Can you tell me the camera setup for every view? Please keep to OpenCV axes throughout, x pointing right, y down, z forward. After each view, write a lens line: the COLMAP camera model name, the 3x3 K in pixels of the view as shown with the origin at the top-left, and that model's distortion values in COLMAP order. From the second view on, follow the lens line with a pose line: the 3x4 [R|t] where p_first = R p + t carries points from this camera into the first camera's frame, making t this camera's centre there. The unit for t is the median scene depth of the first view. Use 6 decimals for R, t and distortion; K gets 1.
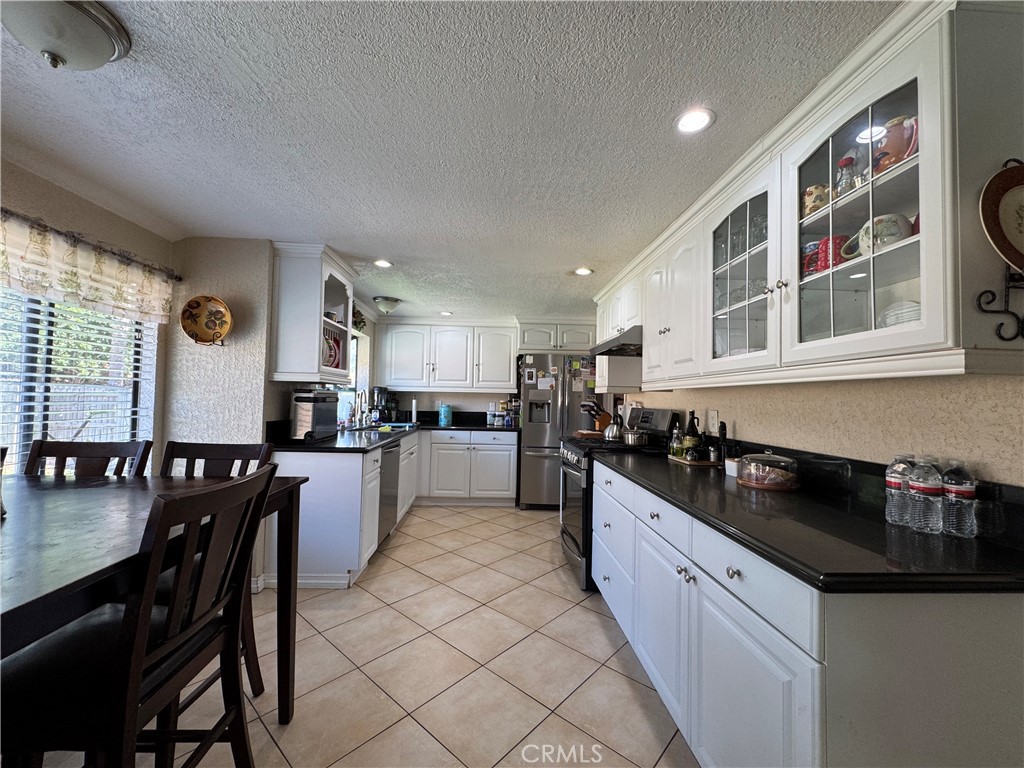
lens RADIAL K [[410.4, 0, 511.9], [0, 410.4, 384.9], [0, 0, 1]] dist [-0.002570, 0.000308]
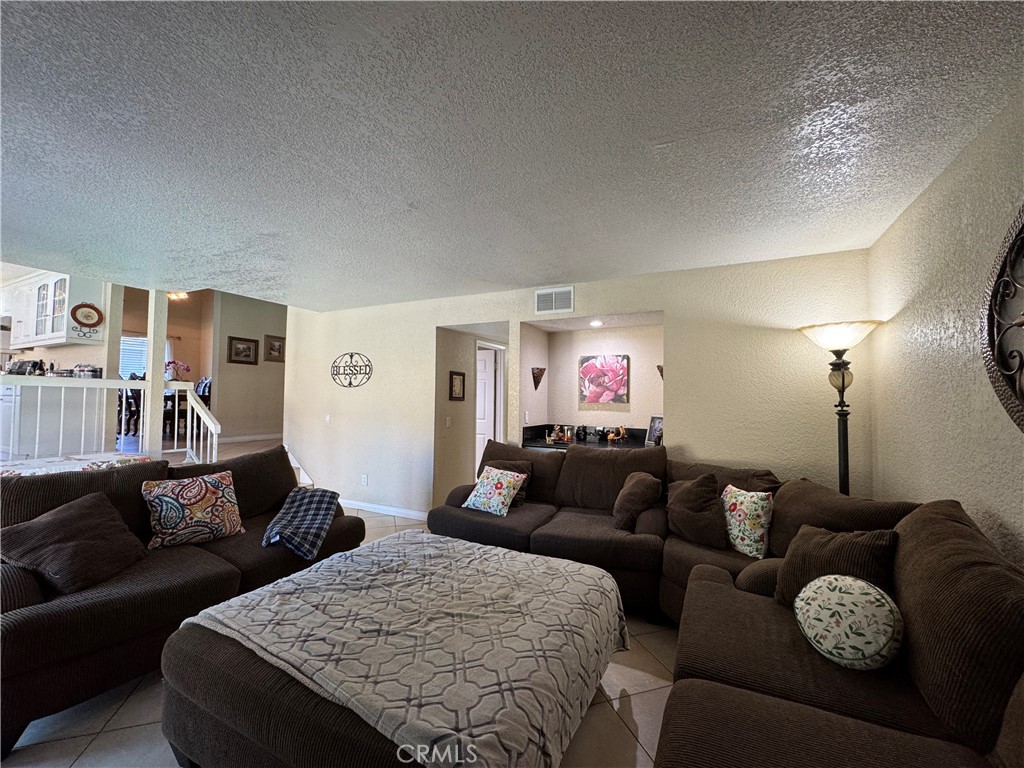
lens RADIAL K [[410.4, 0, 511.9], [0, 410.4, 384.9], [0, 0, 1]] dist [-0.002570, 0.000308]
pose [[0.501528, 0.006598, 0.865116, -0.146732], [-0.030305, 0.999491, 0.009945, 0.077139], [-0.864610, -0.031205, 0.501473, -1.750377]]
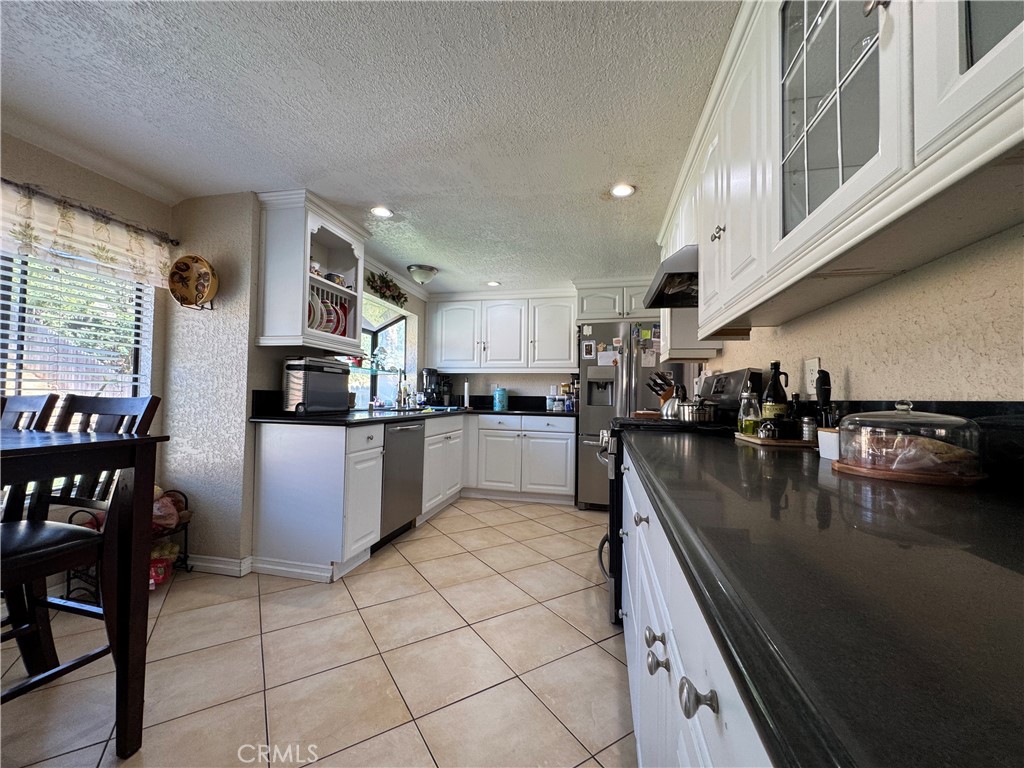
lens RADIAL K [[410.4, 0, 511.9], [0, 410.4, 384.9], [0, 0, 1]] dist [-0.002570, 0.000308]
pose [[0.963556, -0.013132, -0.267184, 0.167327], [0.012643, 0.999914, -0.003550, 0.072400], [0.267208, 0.000042, 0.963639, 0.222804]]
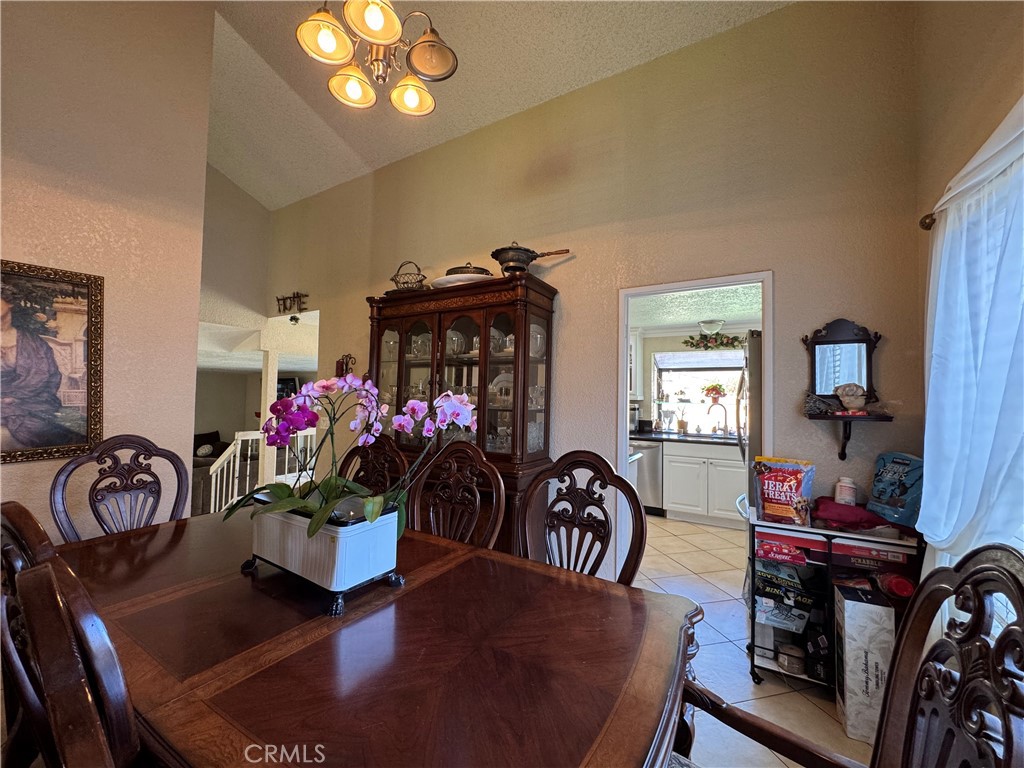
lens RADIAL K [[410.4, 0, 511.9], [0, 410.4, 384.9], [0, 0, 1]] dist [-0.002570, 0.000308]
pose [[-0.557127, -0.063201, -0.828019, 1.138549], [-0.003064, 0.997249, -0.074056, 0.072947], [0.830422, -0.038722, -0.555788, 1.503046]]
